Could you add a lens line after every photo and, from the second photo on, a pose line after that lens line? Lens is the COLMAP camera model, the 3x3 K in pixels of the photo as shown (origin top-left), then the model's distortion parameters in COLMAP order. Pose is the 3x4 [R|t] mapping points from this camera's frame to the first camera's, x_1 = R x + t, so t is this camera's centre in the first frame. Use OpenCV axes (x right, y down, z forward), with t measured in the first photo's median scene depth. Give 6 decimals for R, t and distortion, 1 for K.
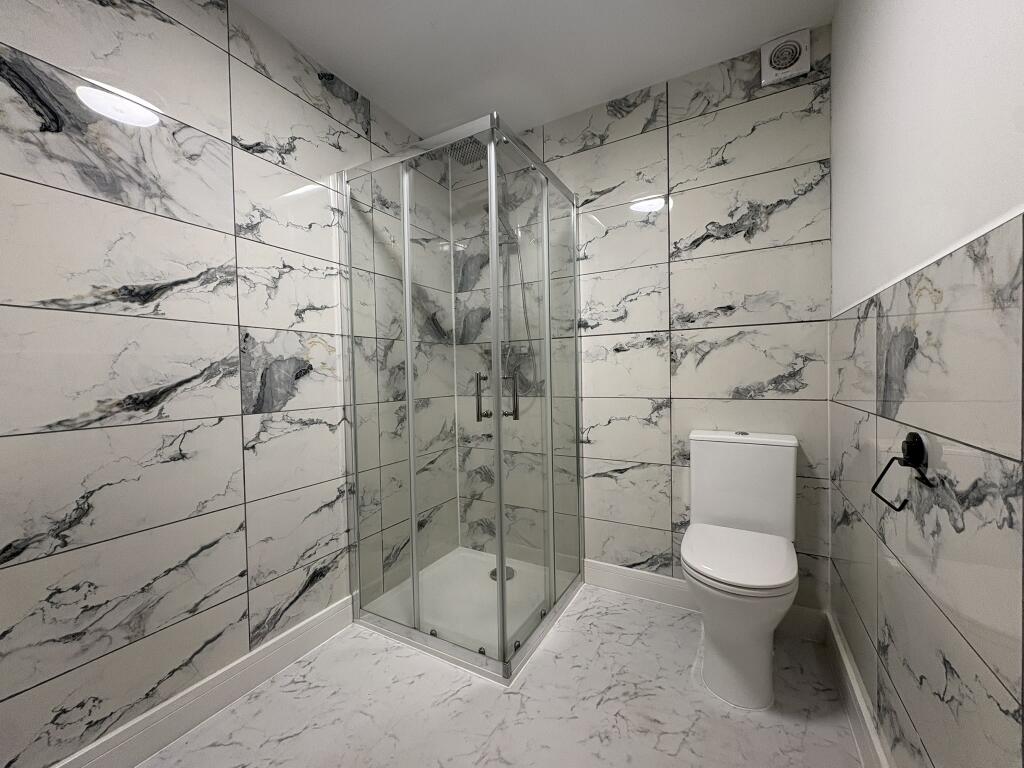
lens RADIAL K [[406.1, 0, 512.0], [0, 406.1, 384.0], [0, 0, 1]] dist [0.000110, -0.000203]
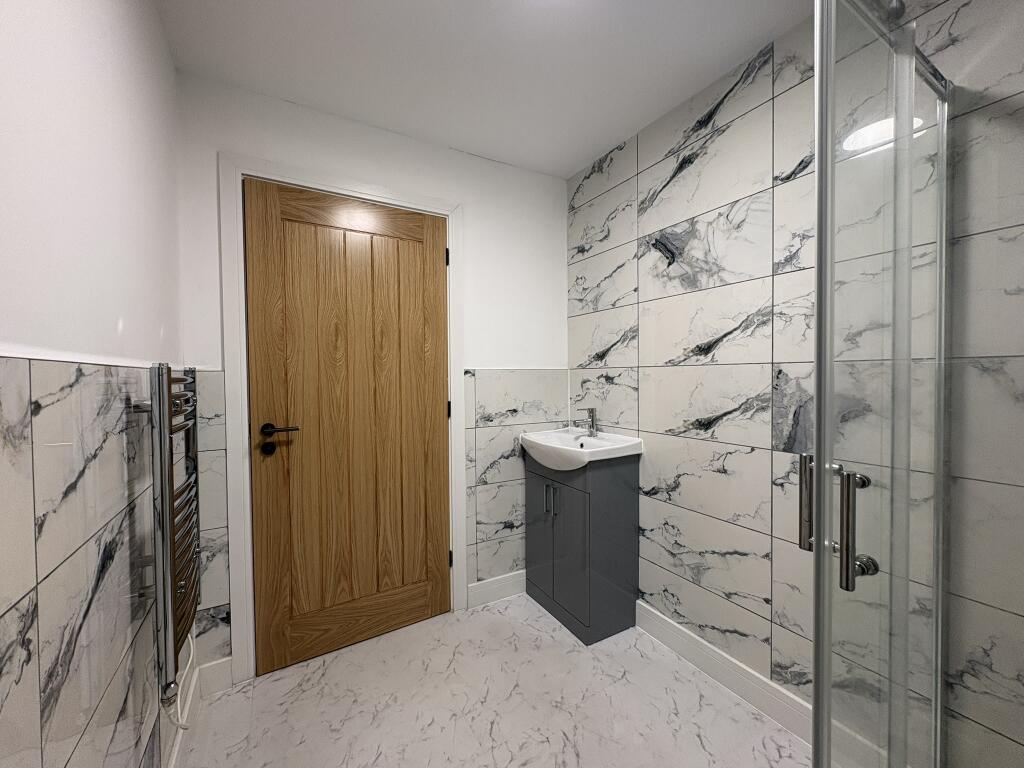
lens RADIAL K [[406.1, 0, 512.0], [0, 406.1, 384.0], [0, 0, 1]] dist [0.000110, -0.000203]
pose [[-0.507654, 0.046721, -0.860293, 0.568649], [0.002274, 0.998598, 0.052890, -0.152932], [0.861558, 0.024894, -0.507049, 0.996893]]
